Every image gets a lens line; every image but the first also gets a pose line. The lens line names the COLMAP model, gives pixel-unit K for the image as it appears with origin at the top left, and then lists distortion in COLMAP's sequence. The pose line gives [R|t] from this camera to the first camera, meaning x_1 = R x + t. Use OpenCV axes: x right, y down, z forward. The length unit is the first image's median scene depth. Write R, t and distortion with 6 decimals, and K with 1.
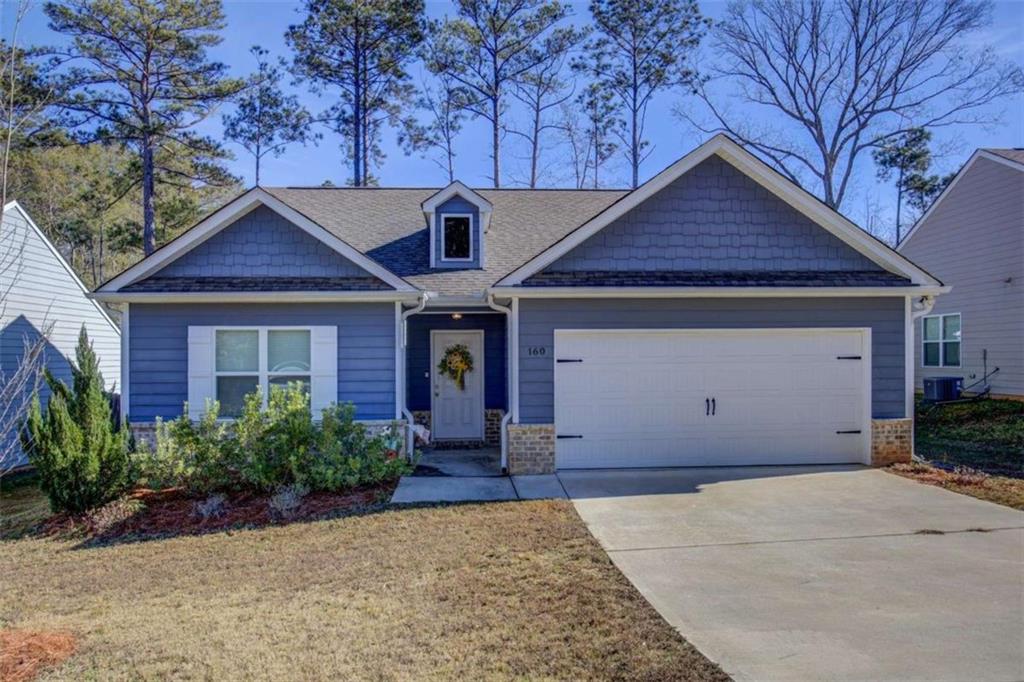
lens RADIAL K [[761.1, 0, 517.4], [0, 761.1, 356.7], [0, 0, 1]] dist [-0.012647, -0.015092]
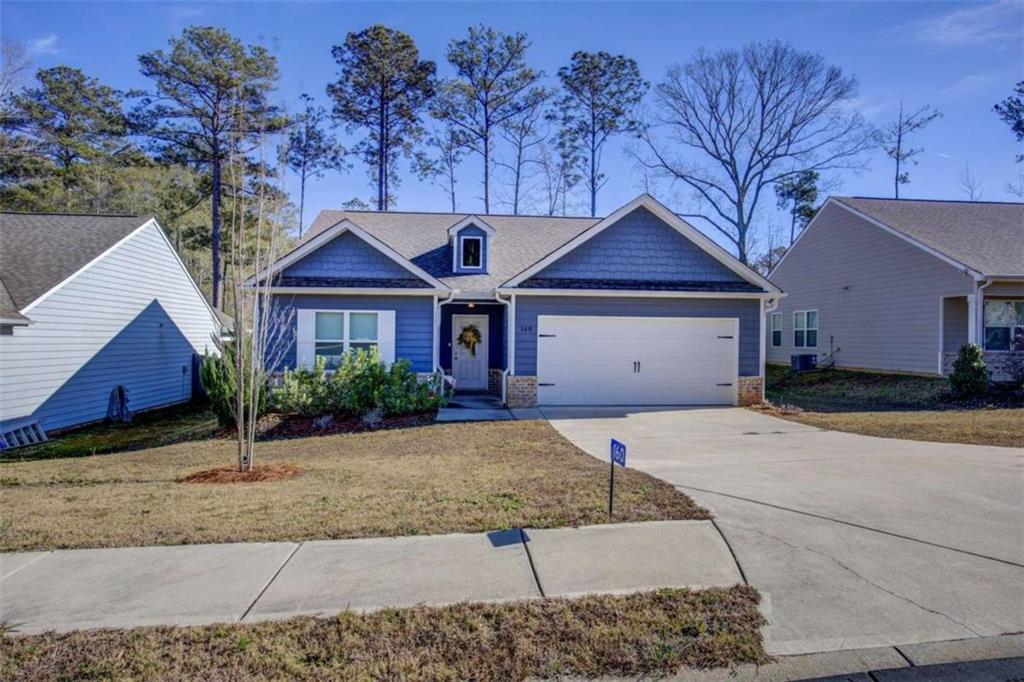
lens RADIAL K [[635.2, 0, 517.0], [0, 635.2, 334.8], [0, 0, 1]] dist [-0.028588, 0.006994]
pose [[0.999134, 0.017683, 0.037671, -0.034471], [-0.017440, 0.999825, -0.006785, 0.010946], [-0.037785, 0.006123, 0.999267, -0.242478]]
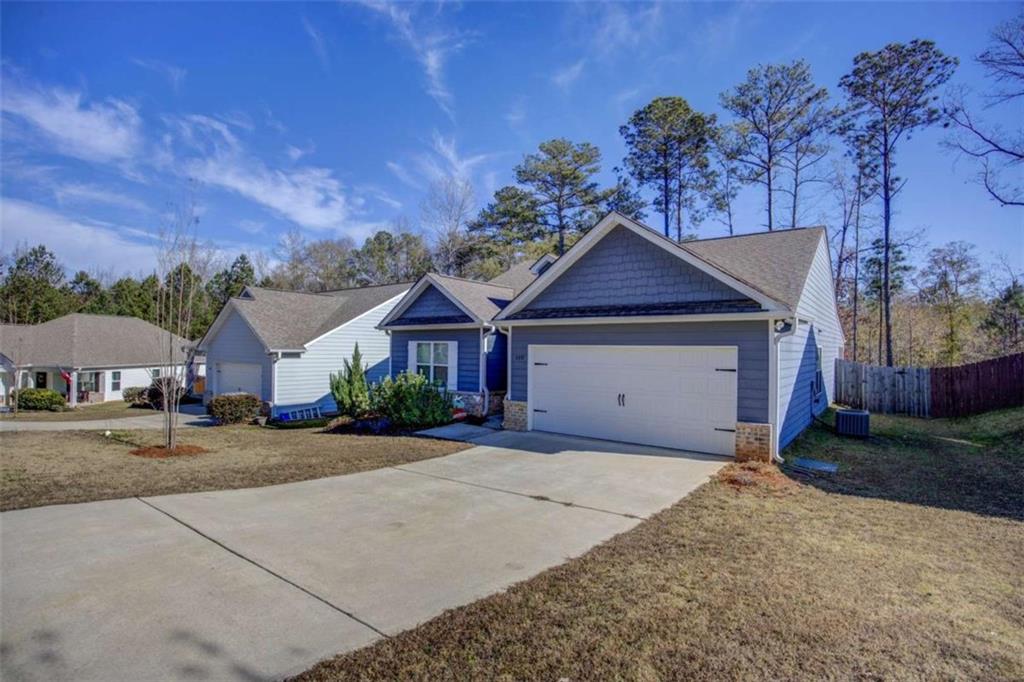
lens RADIAL K [[486.3, 0, 521.5], [0, 486.3, 343.4], [0, 0, 1]] dist [-0.038610, 0.000866]
pose [[0.750736, 0.009853, -0.660529, 0.593272], [-0.017265, 0.999840, -0.004709, -0.027155], [0.660376, 0.014940, 0.750786, 0.158721]]
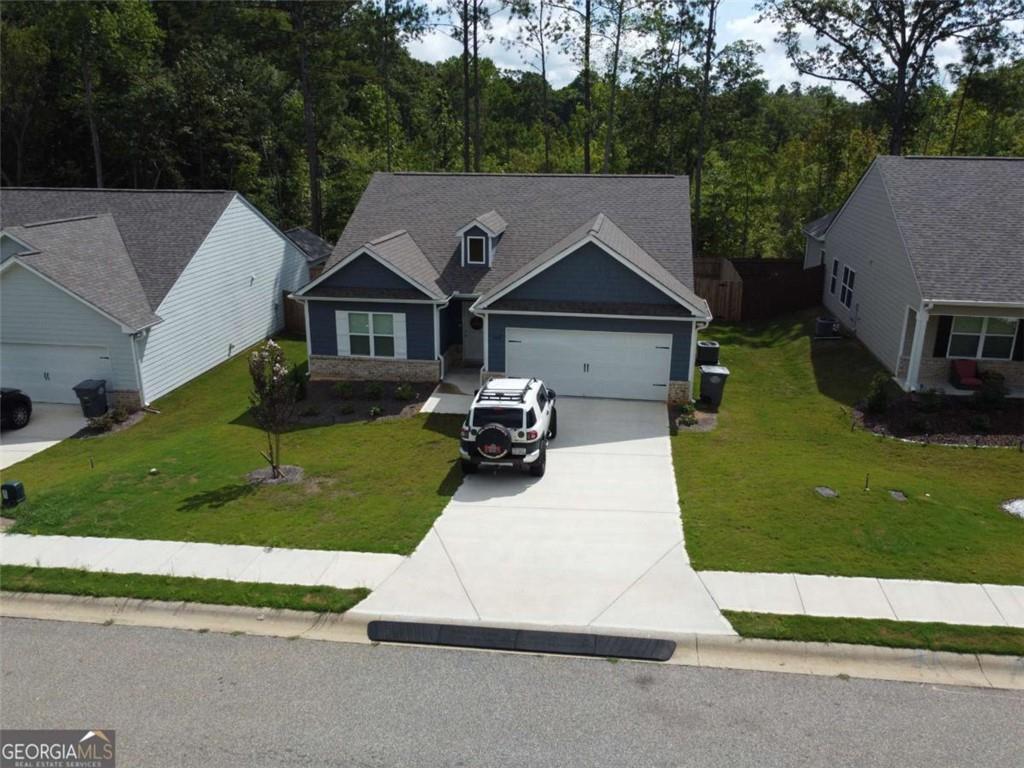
lens RADIAL K [[781.3, 0, 506.6], [0, 781.3, 379.7], [0, 0, 1]] dist [0.007182, 0.001052]
pose [[0.975610, 0.075363, -0.206171, 0.391410], [-0.008687, 0.951738, 0.306788, -0.433295], [0.219341, -0.297514, 0.929180, -0.768655]]
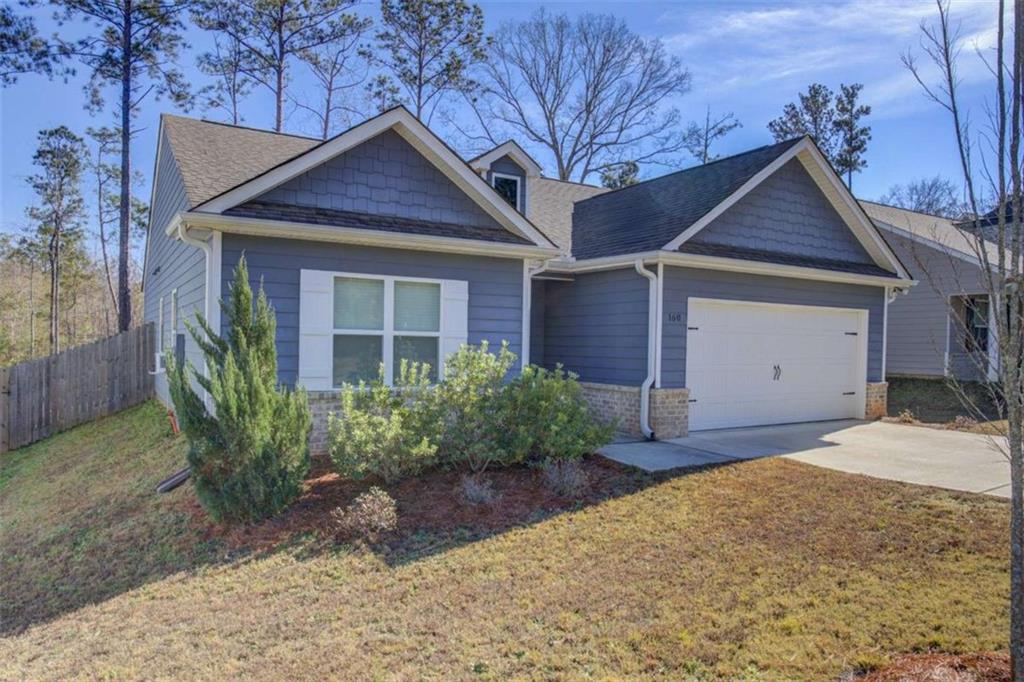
lens RADIAL K [[682.0, 0, 515.9], [0, 682.0, 358.2], [0, 0, 1]] dist [-0.027577, 0.006159]
pose [[0.880088, 0.010849, 0.474687, -0.480632], [-0.020628, 0.999669, 0.015396, 0.030229], [-0.474363, -0.023341, 0.880020, 0.237048]]
